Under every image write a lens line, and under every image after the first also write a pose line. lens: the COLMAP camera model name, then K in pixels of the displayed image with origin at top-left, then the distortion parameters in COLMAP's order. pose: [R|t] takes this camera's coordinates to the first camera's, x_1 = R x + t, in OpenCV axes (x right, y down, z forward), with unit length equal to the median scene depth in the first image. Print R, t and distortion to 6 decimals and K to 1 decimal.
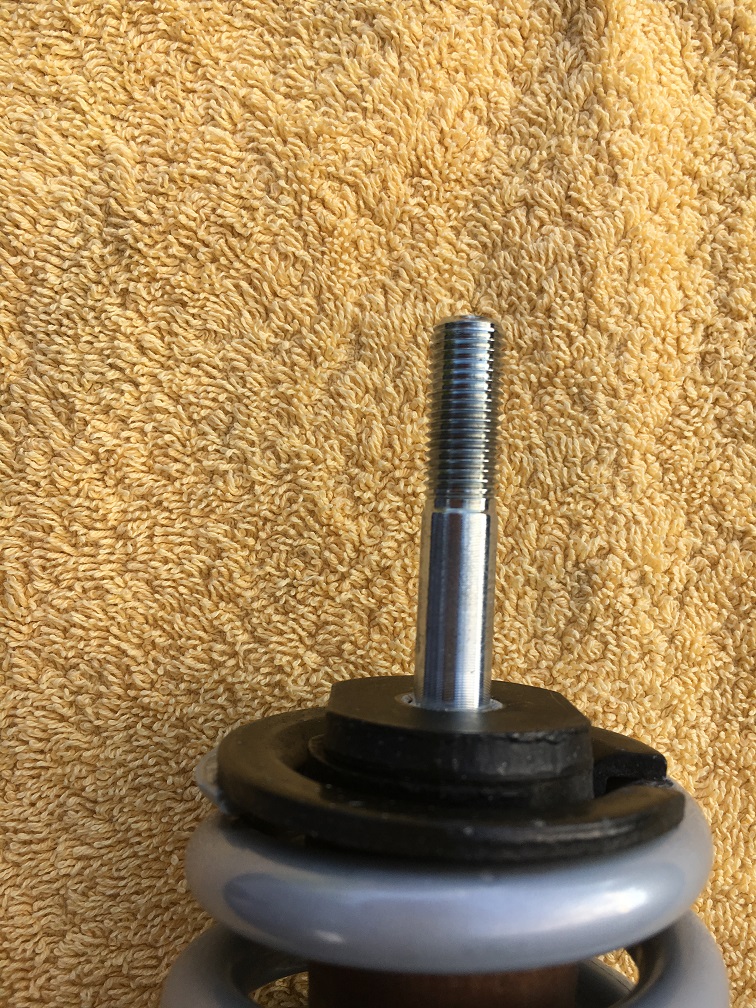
lens RADIAL K [[907.3, 0, 378.0], [0, 907.3, 504.0], [0, 0, 1]] dist [0.080510, -0.105340]
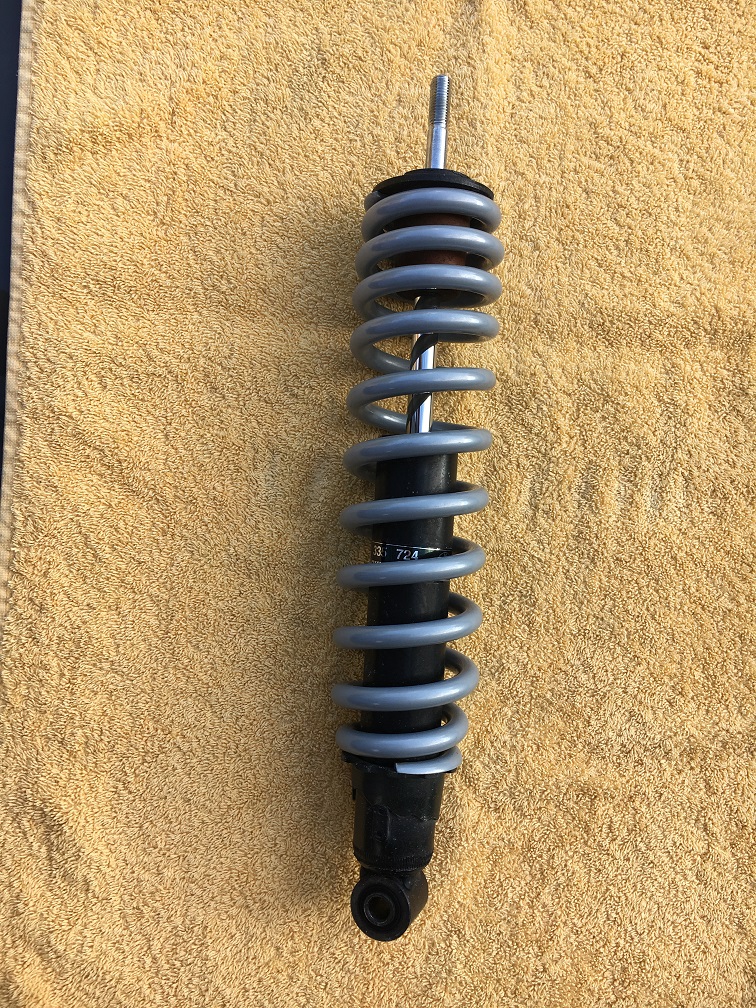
lens RADIAL K [[907.3, 0, 378.0], [0, 907.3, 504.0], [0, 0, 1]] dist [0.080510, -0.105340]
pose [[0.993567, 0.018856, 0.111668, -0.409035], [-0.020987, 0.999619, 0.017937, 1.111385], [-0.111287, -0.020165, 0.993584, -2.046597]]
